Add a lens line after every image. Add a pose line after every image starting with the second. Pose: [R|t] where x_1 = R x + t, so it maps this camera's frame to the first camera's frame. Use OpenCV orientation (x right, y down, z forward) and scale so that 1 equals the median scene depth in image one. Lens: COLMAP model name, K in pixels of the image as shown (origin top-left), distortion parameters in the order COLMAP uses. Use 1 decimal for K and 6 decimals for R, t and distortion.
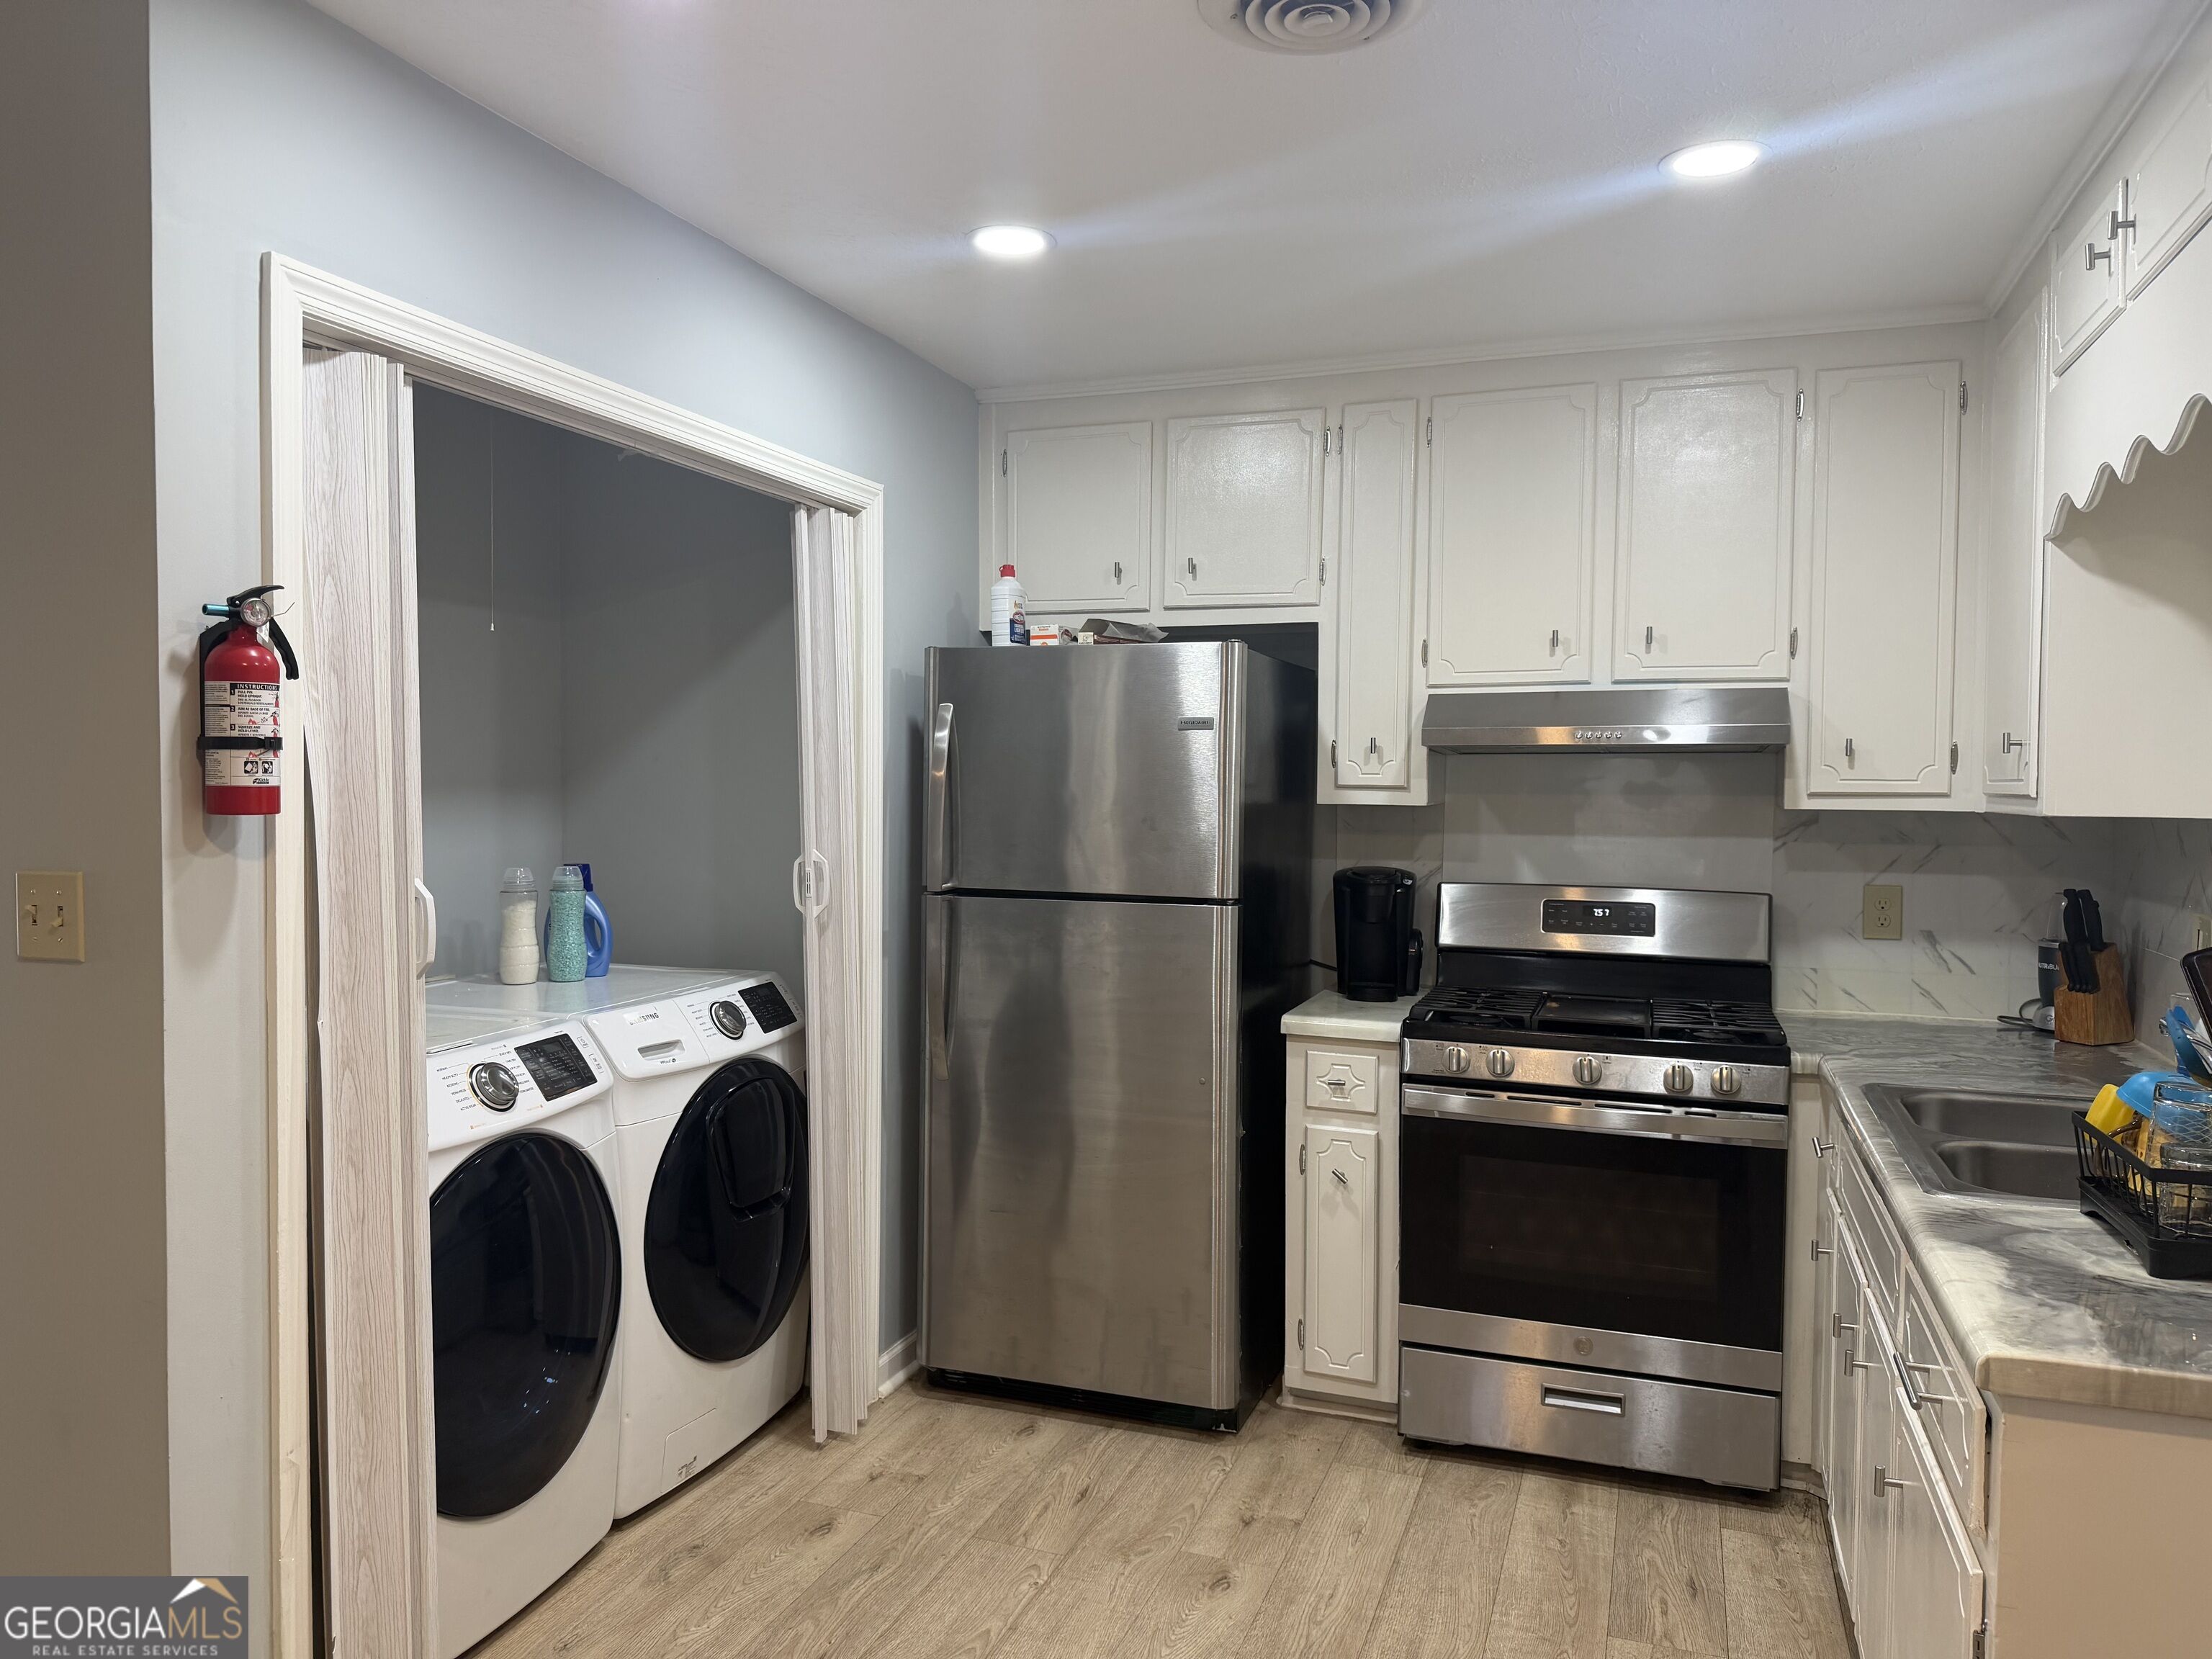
lens RADIAL K [[1547.6, 0, 1103.7], [0, 1547.6, 821.4], [0, 0, 1]] dist [0.136247, -0.203784]
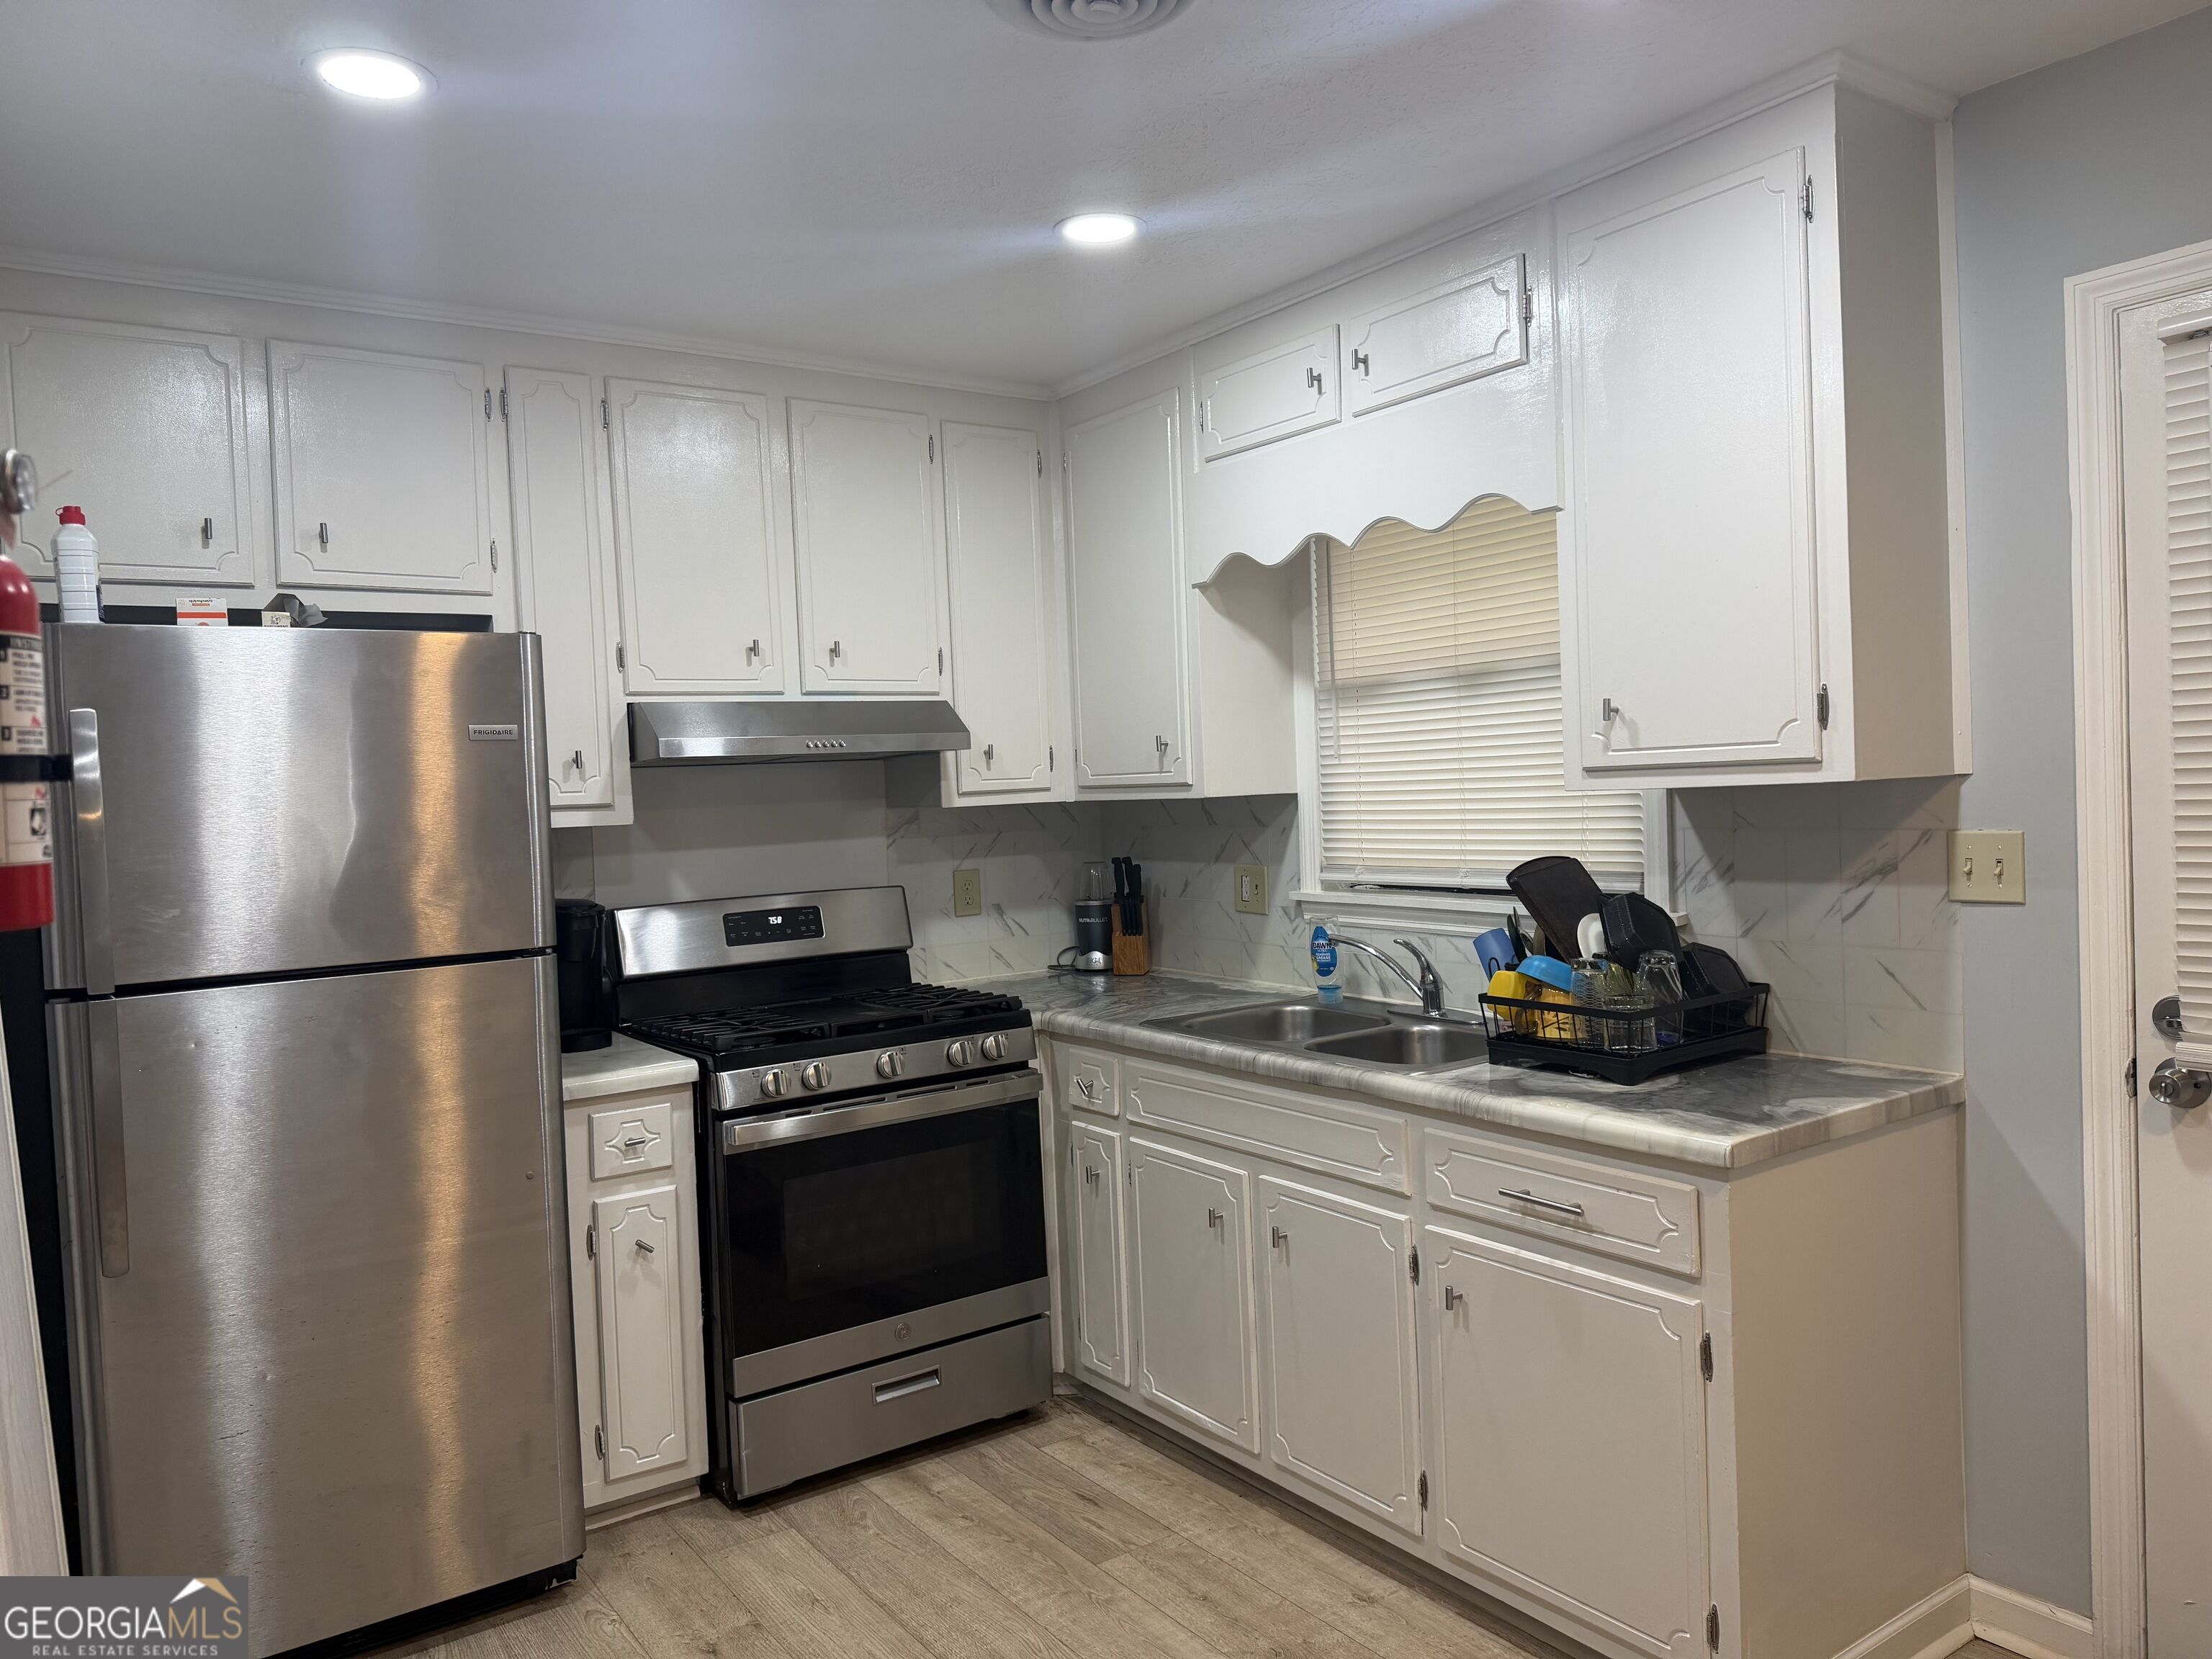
lens RADIAL K [[1547.6, 0, 1103.7], [0, 1547.6, 821.4], [0, 0, 1]] dist [0.136247, -0.203784]
pose [[0.588013, -0.057325, 0.806818, -0.399142], [0.064267, 0.997643, 0.024045, -0.017471], [-0.806294, 0.037713, 0.590311, 0.252878]]
